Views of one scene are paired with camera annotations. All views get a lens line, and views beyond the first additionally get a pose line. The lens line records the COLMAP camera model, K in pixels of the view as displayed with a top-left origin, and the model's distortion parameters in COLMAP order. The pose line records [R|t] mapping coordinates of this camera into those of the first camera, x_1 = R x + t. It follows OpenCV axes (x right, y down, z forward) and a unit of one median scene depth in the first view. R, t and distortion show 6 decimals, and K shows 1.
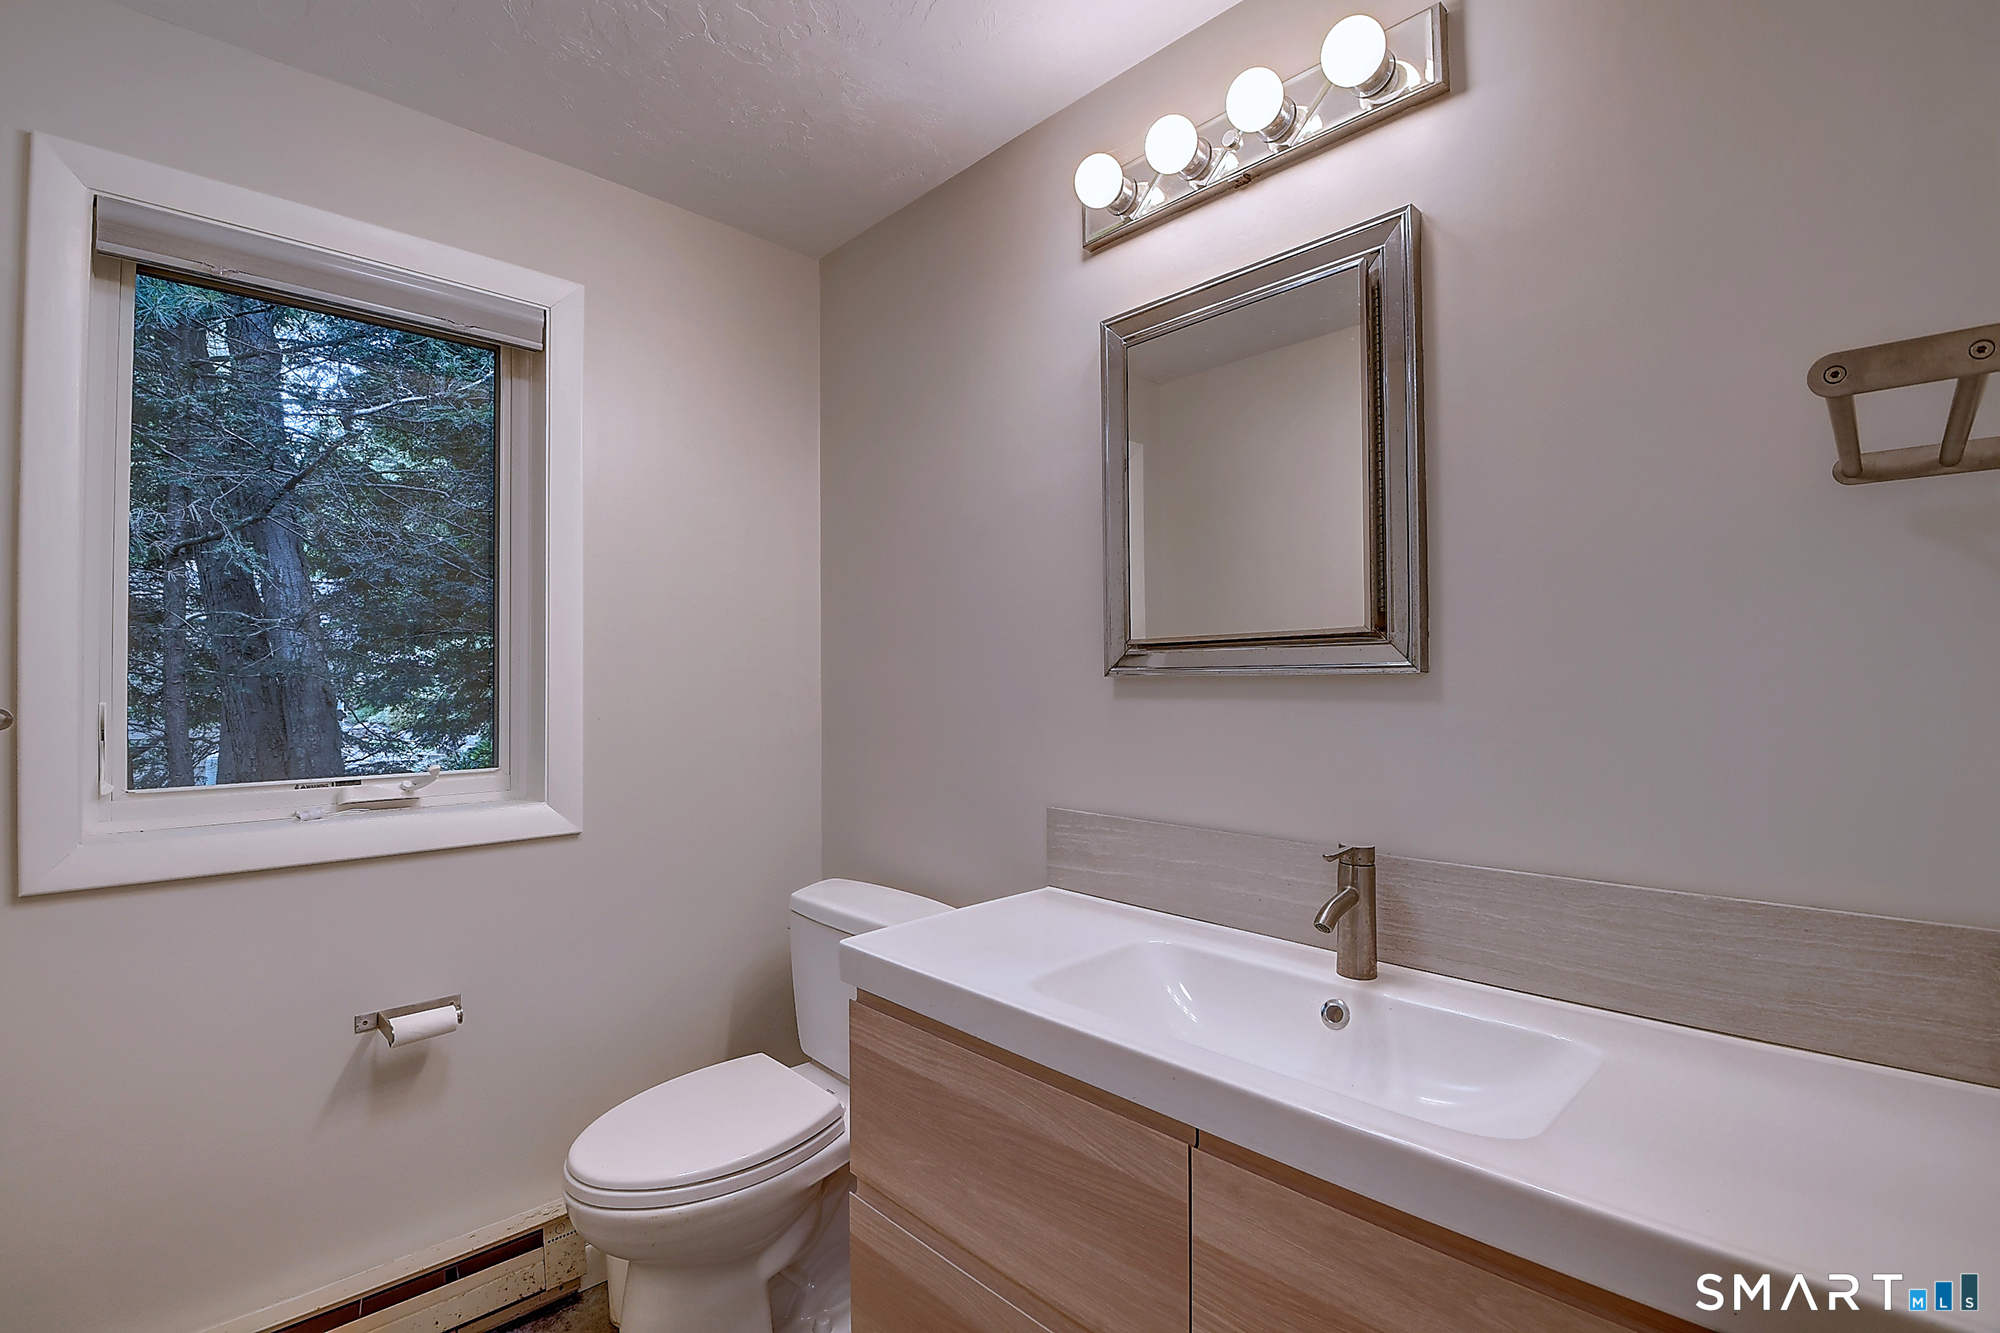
lens RADIAL K [[883.7, 0, 975.6], [0, 883.7, 671.7], [0, 0, 1]] dist [0.016958, -0.027069]
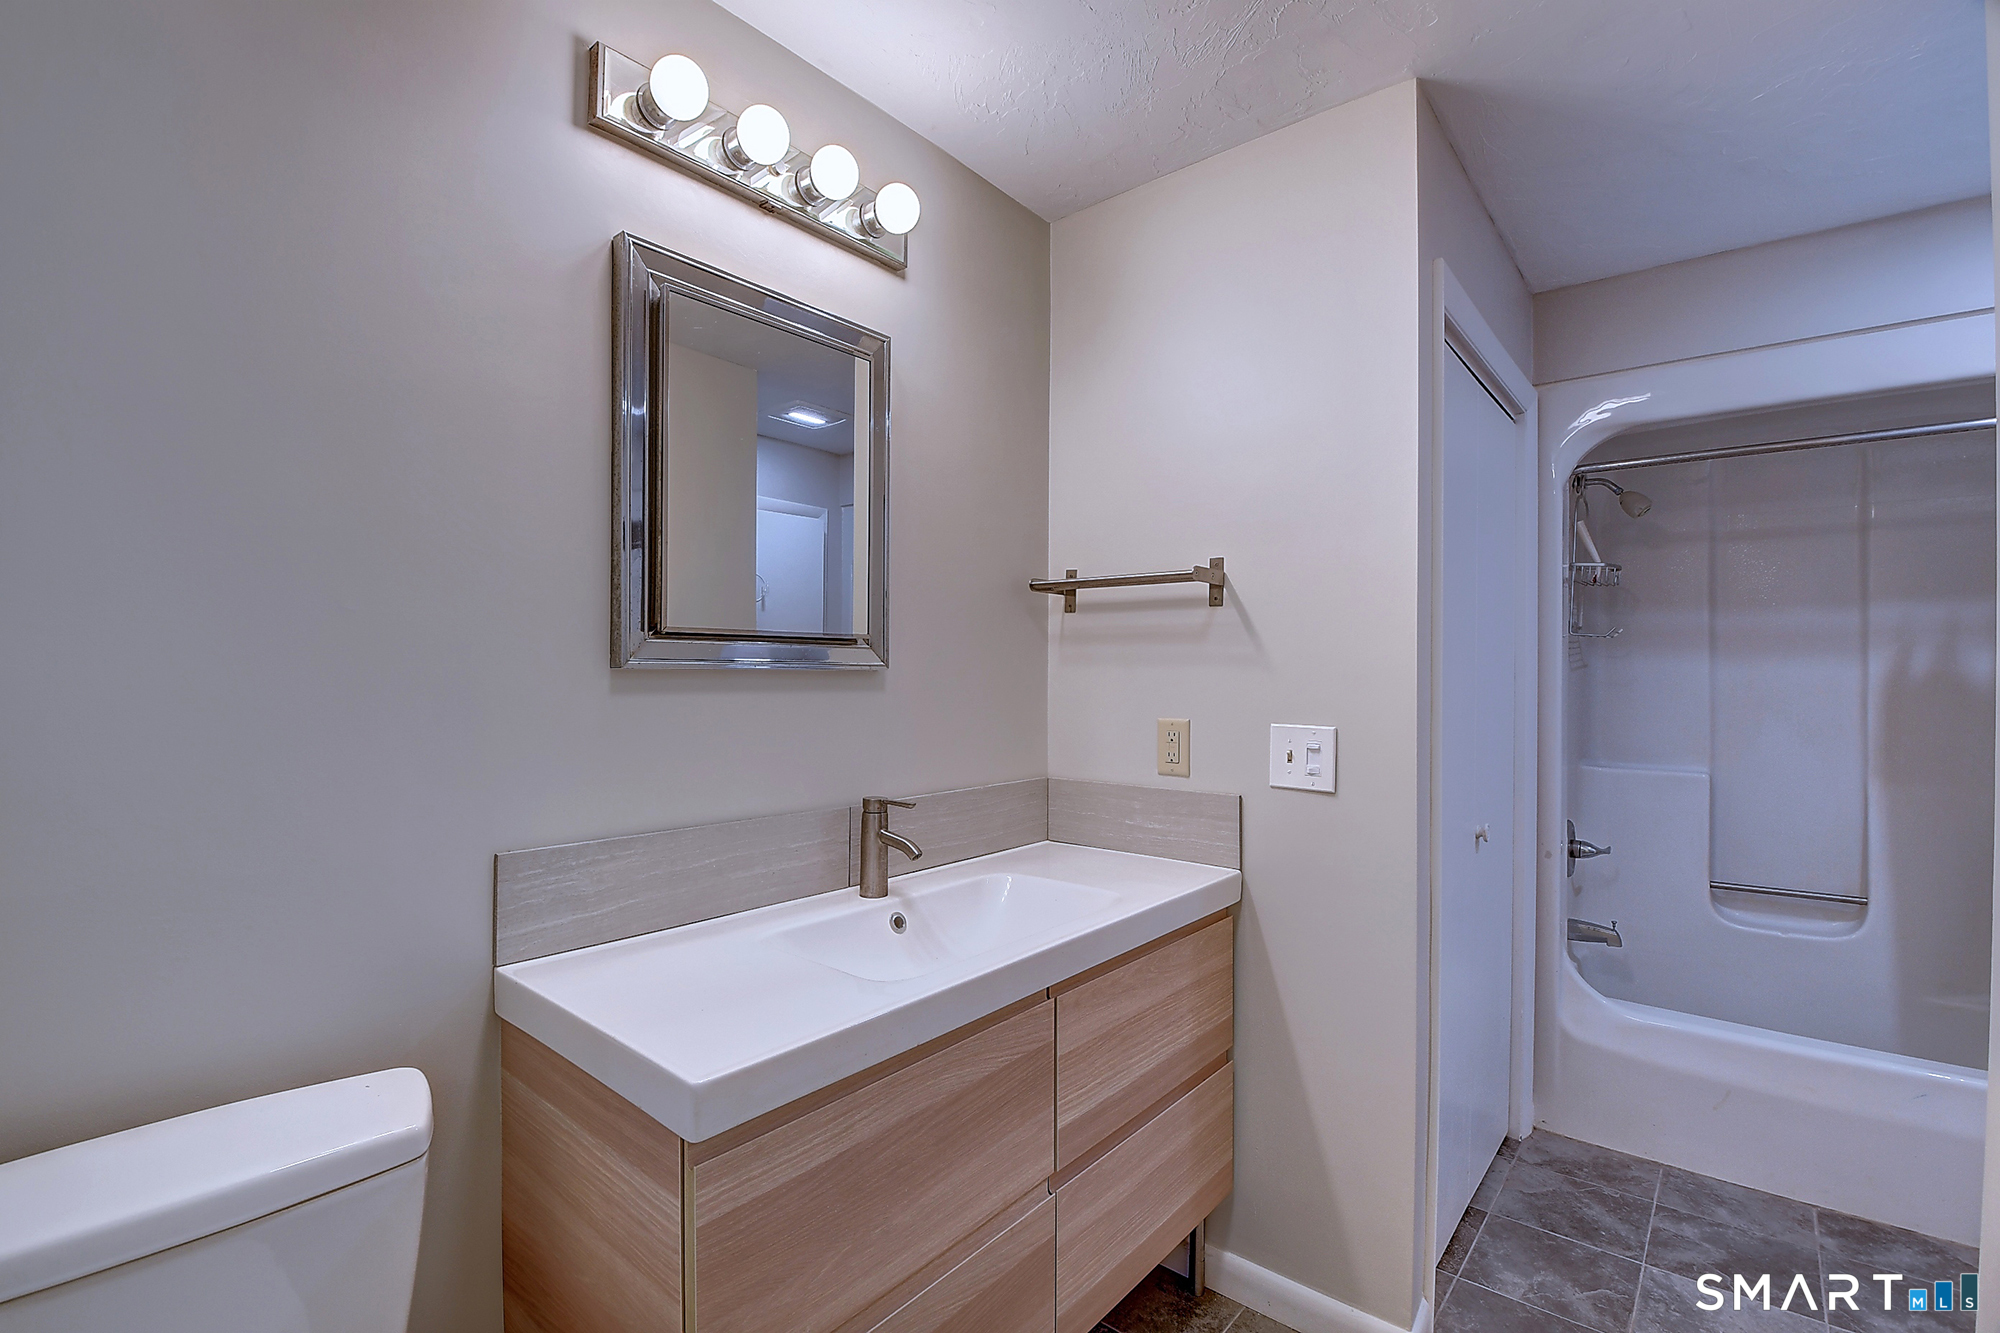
lens RADIAL K [[883.7, 0, 975.6], [0, 883.7, 671.7], [0, 0, 1]] dist [0.016958, -0.027069]
pose [[-0.093912, 0.007506, 0.995552, -0.945908], [-0.015574, 0.999838, -0.009007, 0.015215], [-0.995459, -0.016350, -0.093780, 1.015154]]
